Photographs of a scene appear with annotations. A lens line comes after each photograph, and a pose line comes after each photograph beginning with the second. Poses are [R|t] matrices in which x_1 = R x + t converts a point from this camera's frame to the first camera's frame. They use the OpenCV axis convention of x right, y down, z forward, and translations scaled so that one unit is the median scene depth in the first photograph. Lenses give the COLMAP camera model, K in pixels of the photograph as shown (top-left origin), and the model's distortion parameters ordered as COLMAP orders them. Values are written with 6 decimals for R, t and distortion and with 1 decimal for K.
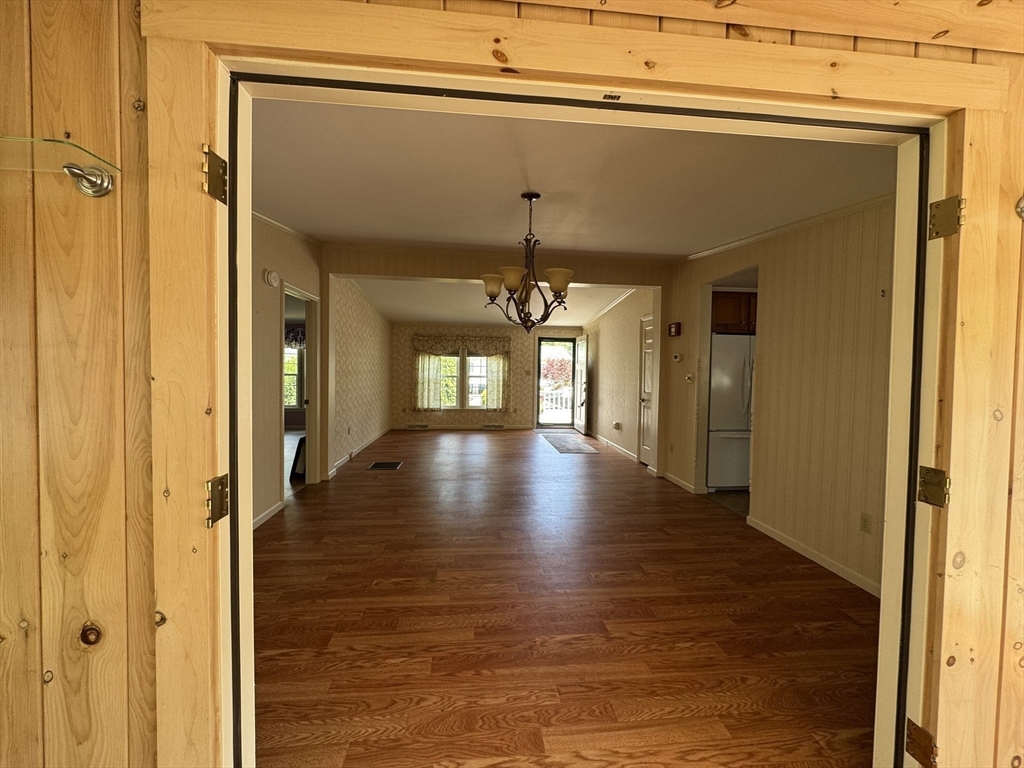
lens RADIAL K [[408.0, 0, 511.5], [0, 408.0, 382.0], [0, 0, 1]] dist [-0.003862, 0.000361]
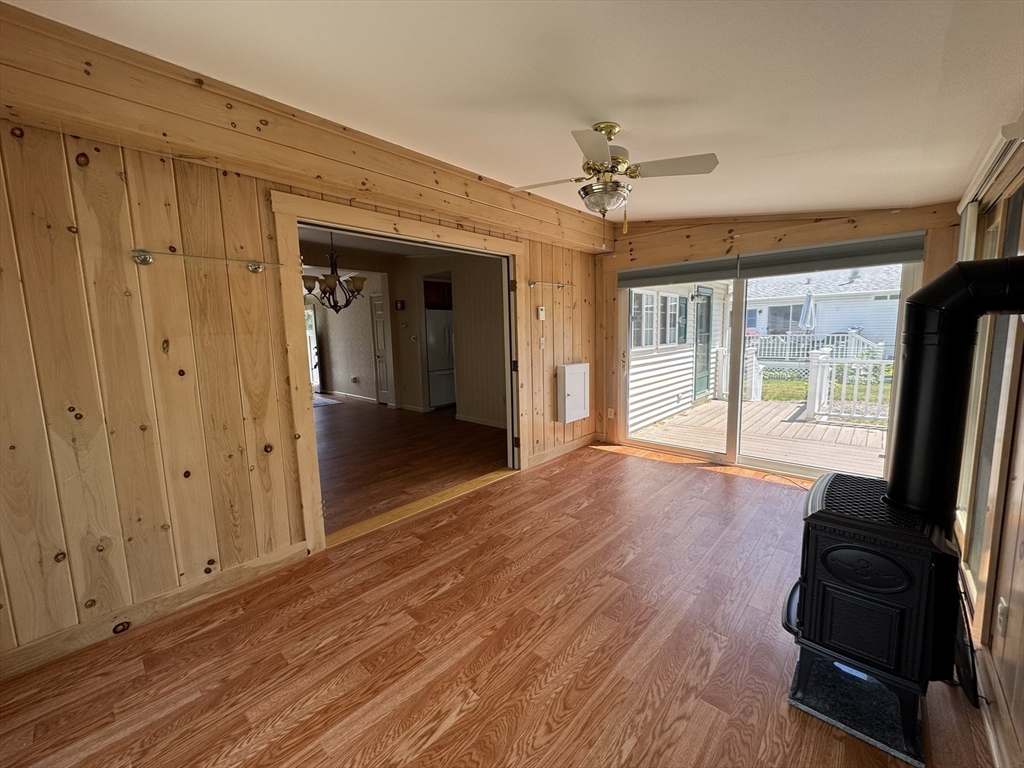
lens RADIAL K [[408.0, 0, 511.5], [0, 408.0, 382.0], [0, 0, 1]] dist [-0.003862, 0.000361]
pose [[0.745730, -0.115666, 0.656131, -0.900069], [0.056117, 0.992220, 0.111133, 0.008792], [-0.663880, -0.046055, 0.746419, -1.110676]]
